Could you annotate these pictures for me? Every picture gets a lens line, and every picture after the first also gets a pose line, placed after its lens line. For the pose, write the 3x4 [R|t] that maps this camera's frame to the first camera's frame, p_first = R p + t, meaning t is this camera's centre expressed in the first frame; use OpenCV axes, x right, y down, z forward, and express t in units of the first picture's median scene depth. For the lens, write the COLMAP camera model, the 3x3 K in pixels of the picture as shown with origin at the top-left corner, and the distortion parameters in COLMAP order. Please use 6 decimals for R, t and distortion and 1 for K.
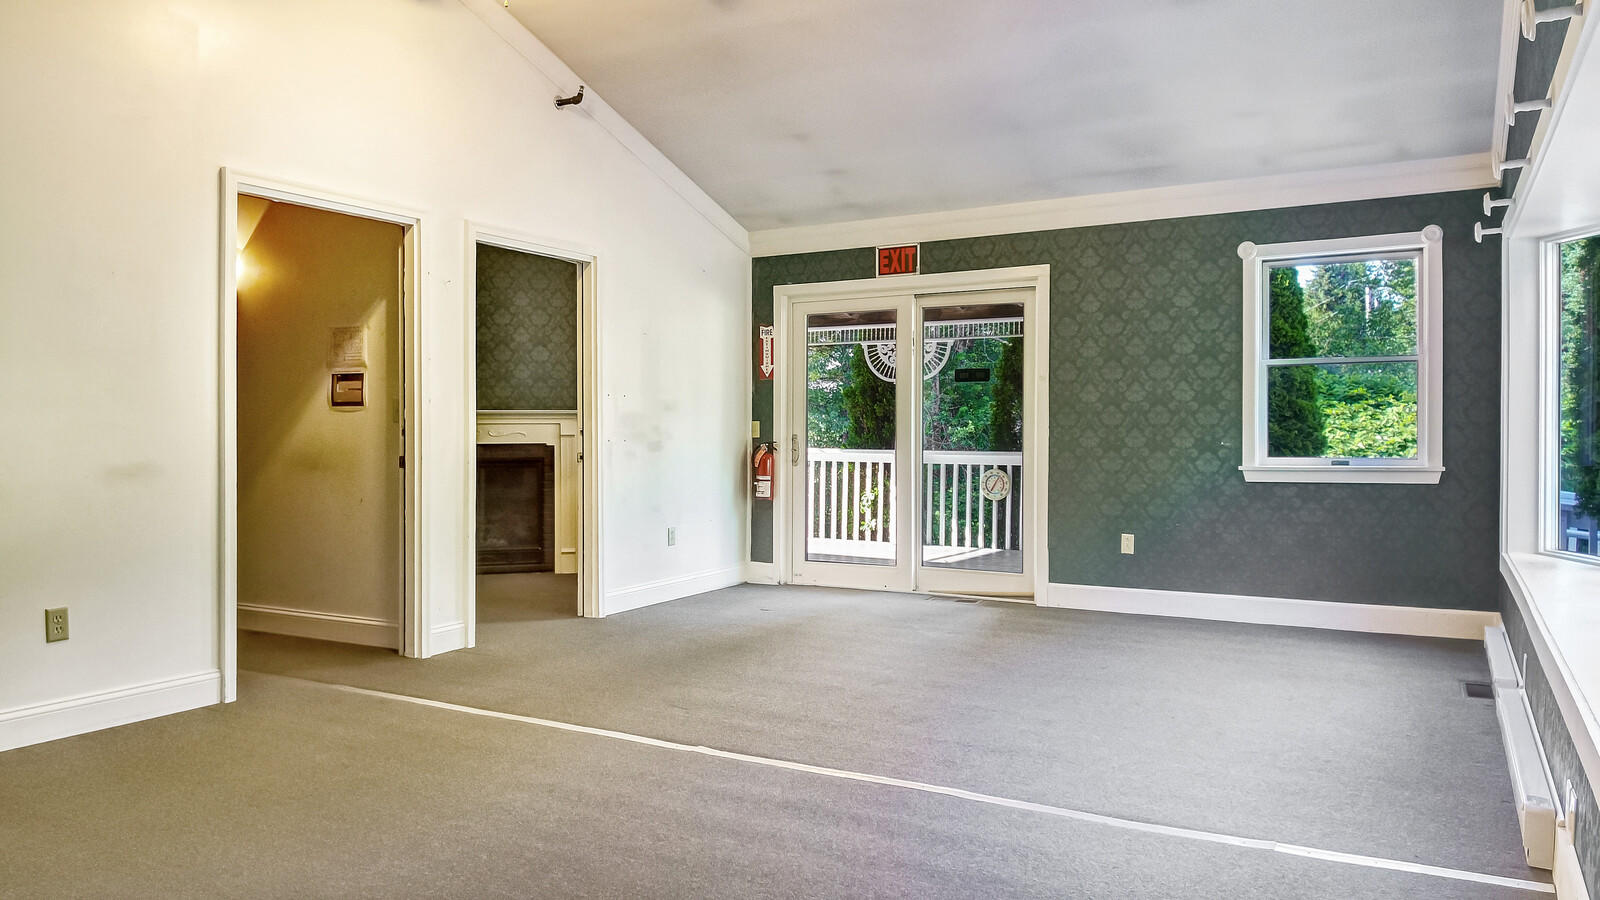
lens RADIAL K [[1059.7, 0, 800.0], [0, 1059.7, 450.0], [0, 0, 1]] dist [0.060532, -0.129461]
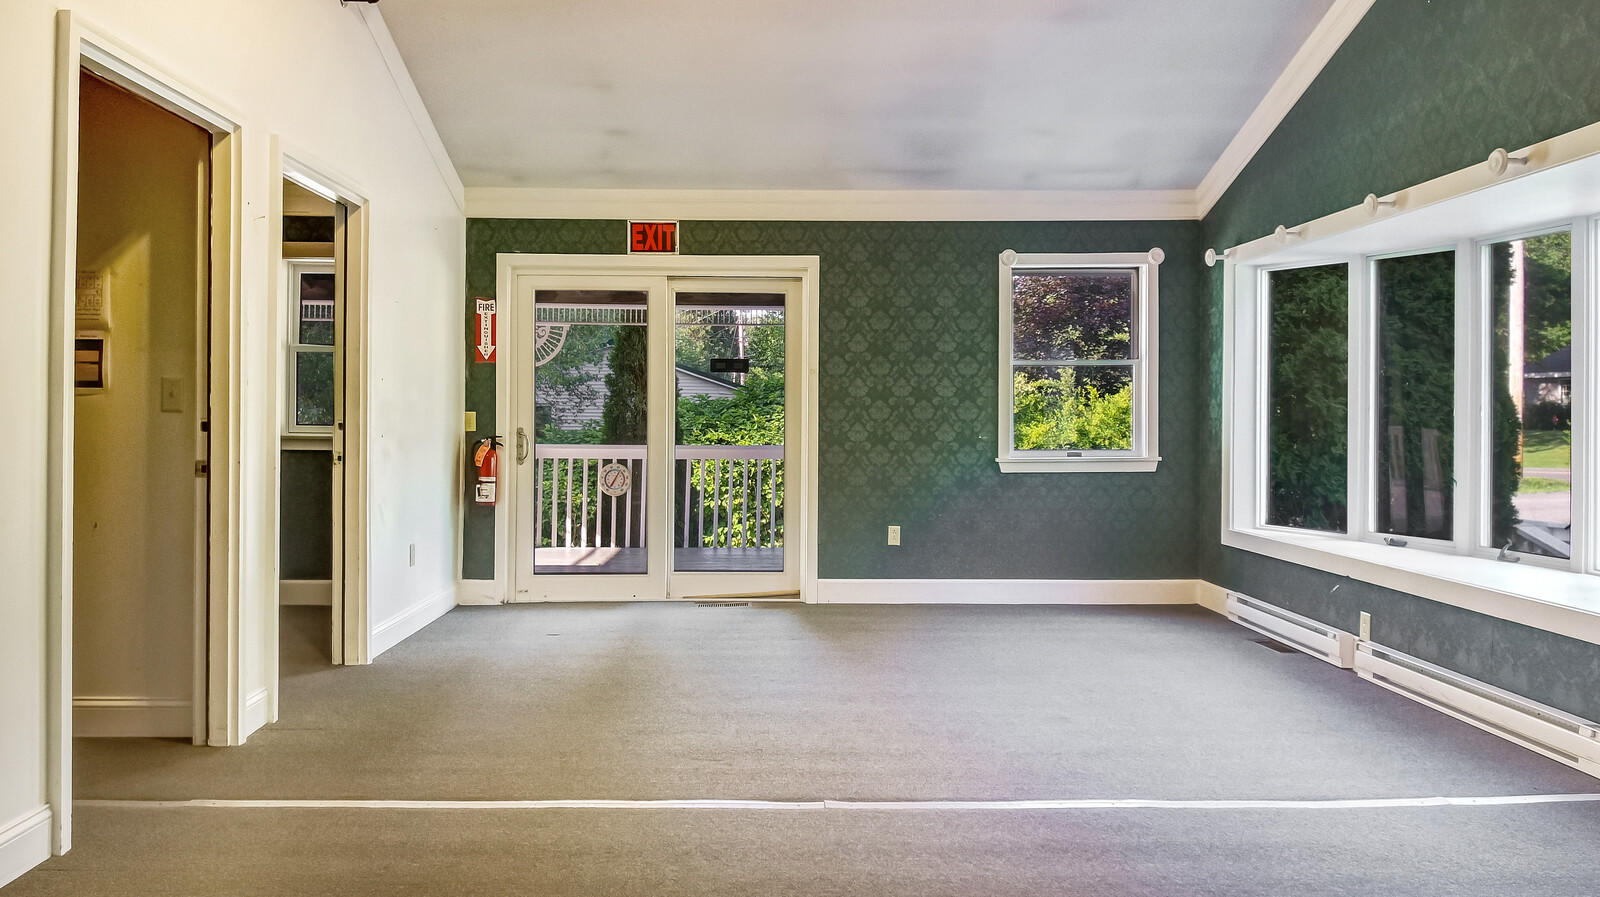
lens RADIAL K [[1089.9, 0, 794.0], [0, 1089.9, 435.7], [0, 0, 1]] dist [0.049025, -0.096331]
pose [[0.870009, -0.002645, 0.493030, -0.277723], [0.005040, 0.999981, -0.003530, -0.004326], [-0.493011, 0.005557, 0.870005, 0.130654]]
